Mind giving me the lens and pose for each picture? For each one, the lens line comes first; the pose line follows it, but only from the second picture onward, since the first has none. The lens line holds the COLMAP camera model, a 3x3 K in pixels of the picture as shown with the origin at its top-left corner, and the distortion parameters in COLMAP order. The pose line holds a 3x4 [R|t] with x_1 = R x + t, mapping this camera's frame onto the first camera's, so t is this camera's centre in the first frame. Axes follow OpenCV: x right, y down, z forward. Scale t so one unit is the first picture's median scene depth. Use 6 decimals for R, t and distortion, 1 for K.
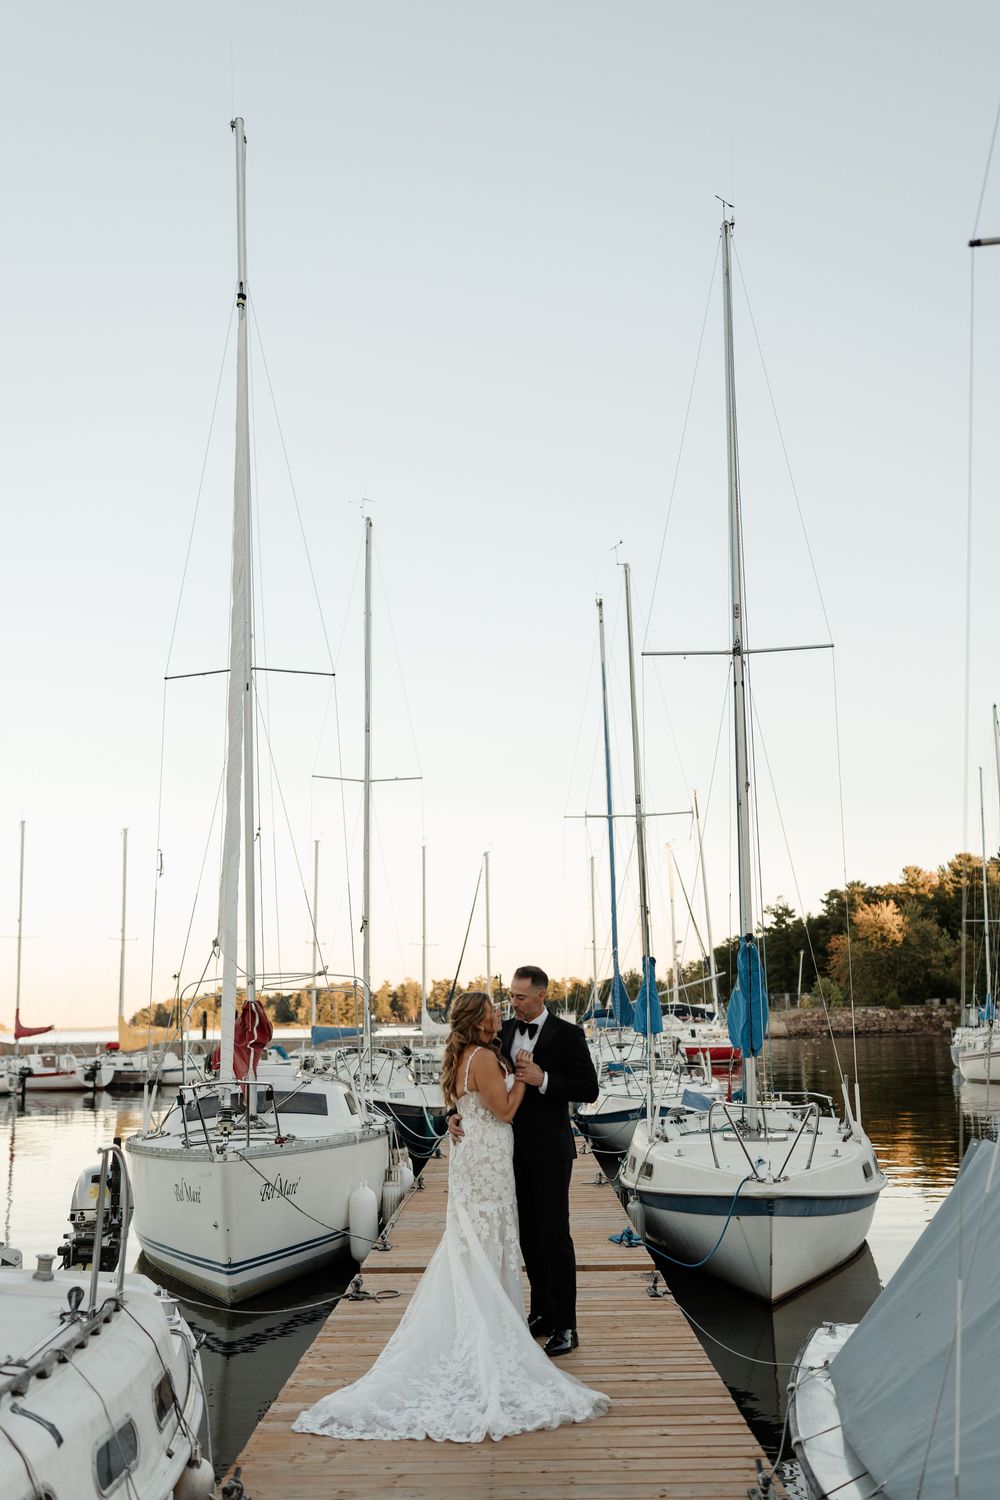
lens RADIAL K [[1711.5, 0, 533.2], [0, 1711.5, 686.9], [0, 0, 1]] dist [-0.008901, -0.020510]
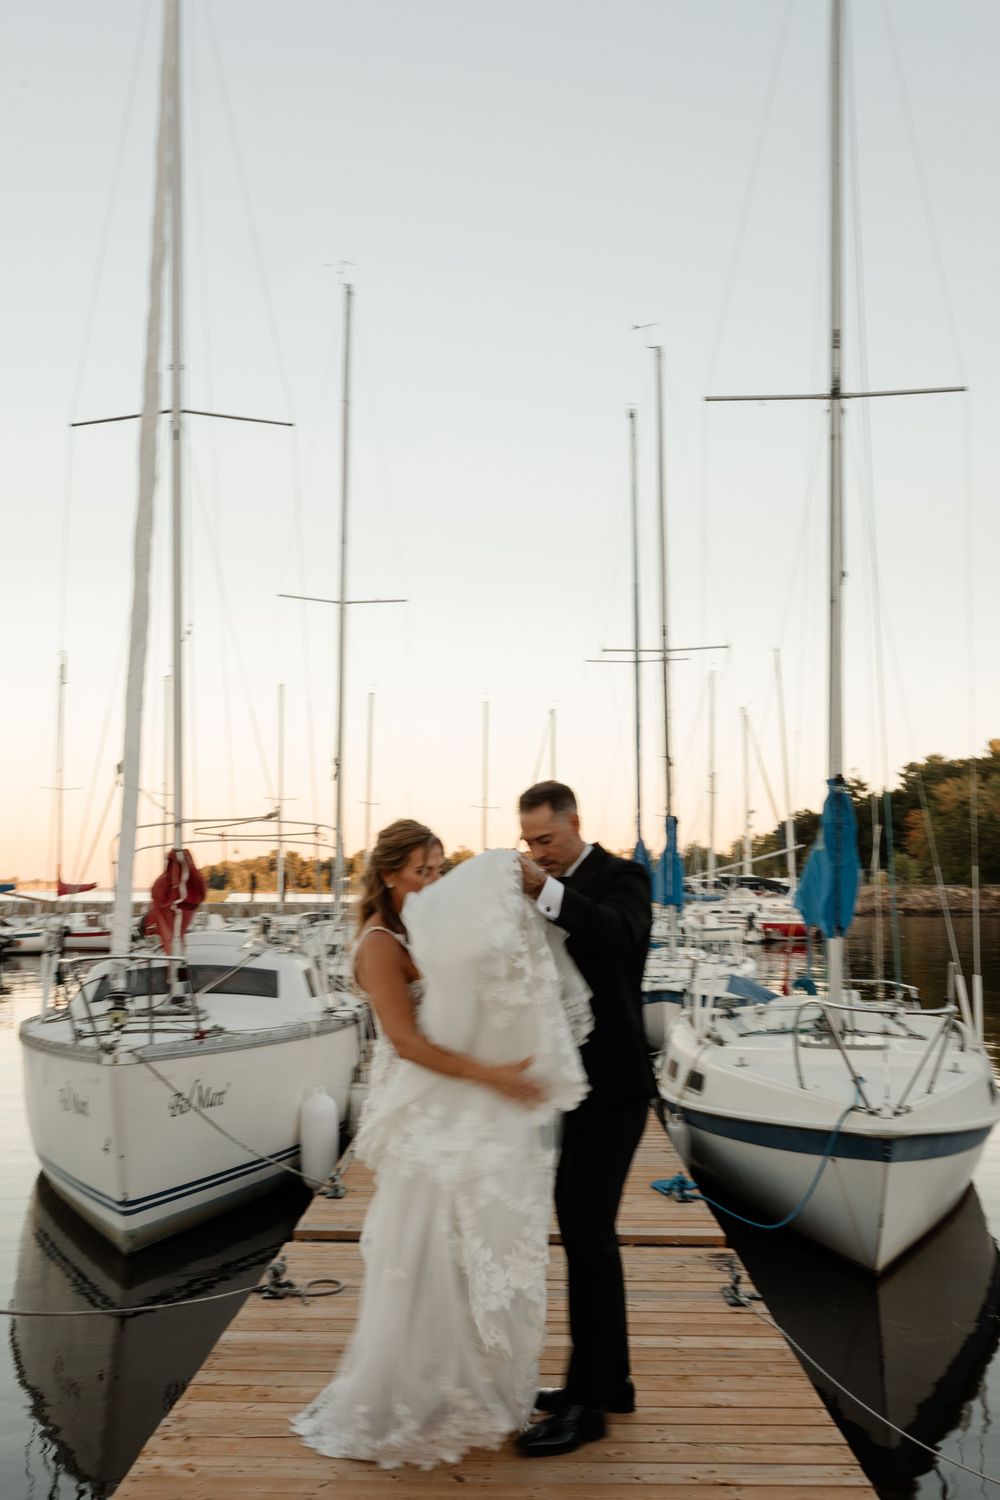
lens RADIAL K [[1633.8, 0, 534.2], [0, 1633.8, 753.6], [0, 0, 1]] dist [-0.022219, -0.014045]
pose [[0.999727, 0.023315, -0.001308, -0.006578], [-0.023041, 0.993981, 0.107101, 0.062431], [0.003797, -0.107041, 0.994247, 0.294588]]
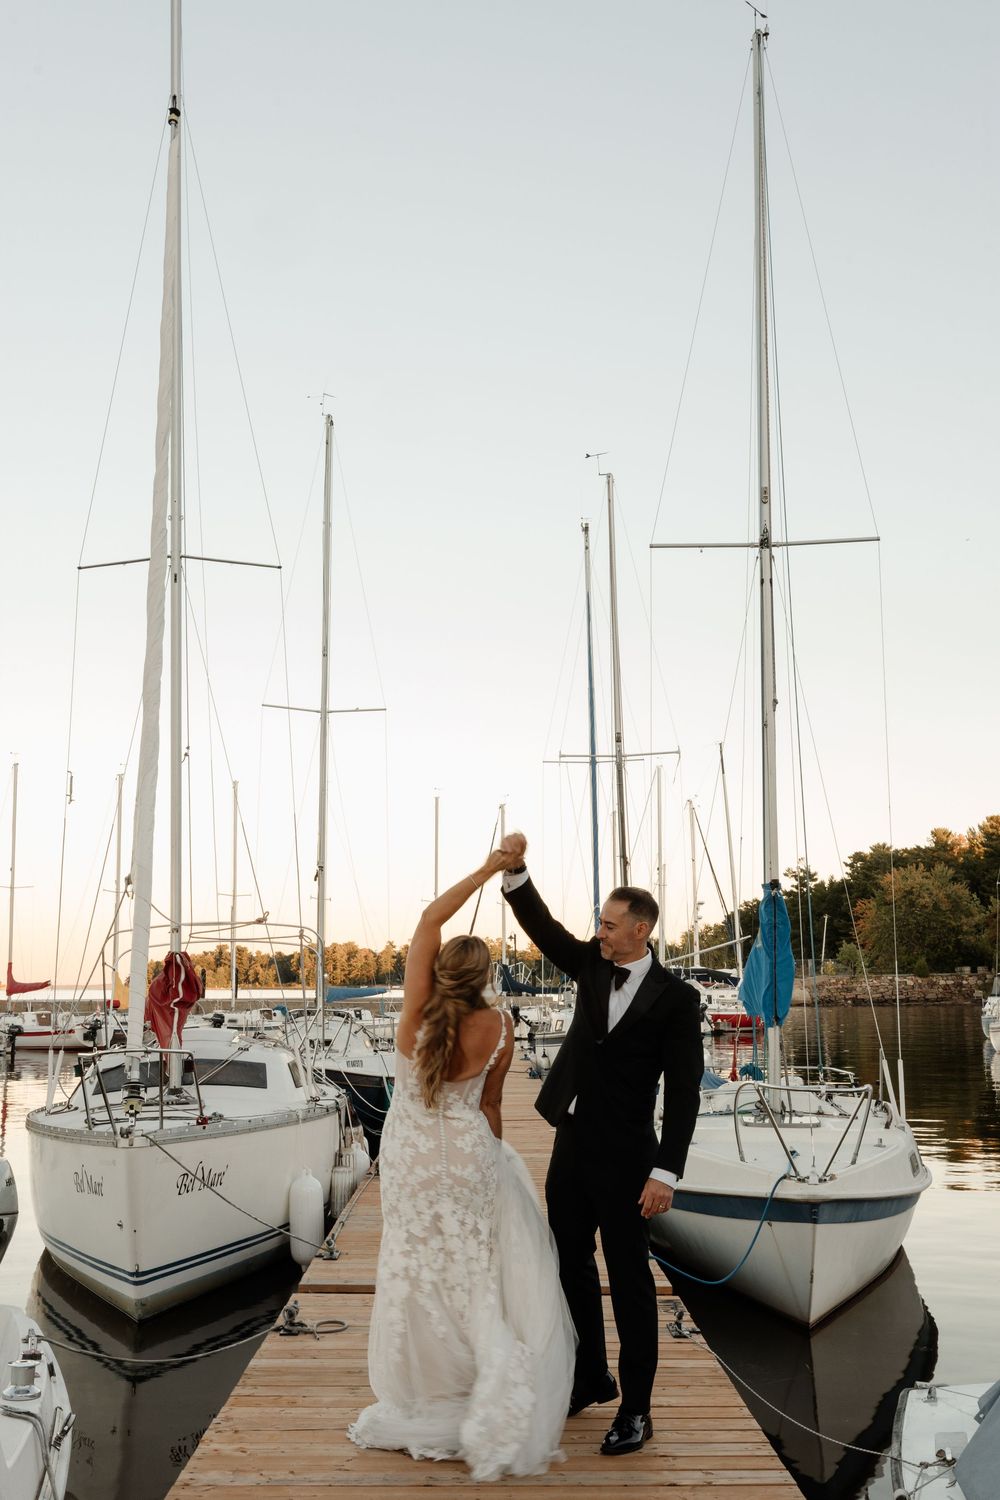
lens RADIAL K [[1633.8, 0, 534.2], [0, 1633.8, 753.6], [0, 0, 1]] dist [-0.022219, -0.014045]
pose [[0.999612, 0.015490, 0.023140, -0.010221], [-0.016637, 0.998599, 0.050239, 0.045368], [-0.022329, -0.050605, 0.998469, 0.212852]]
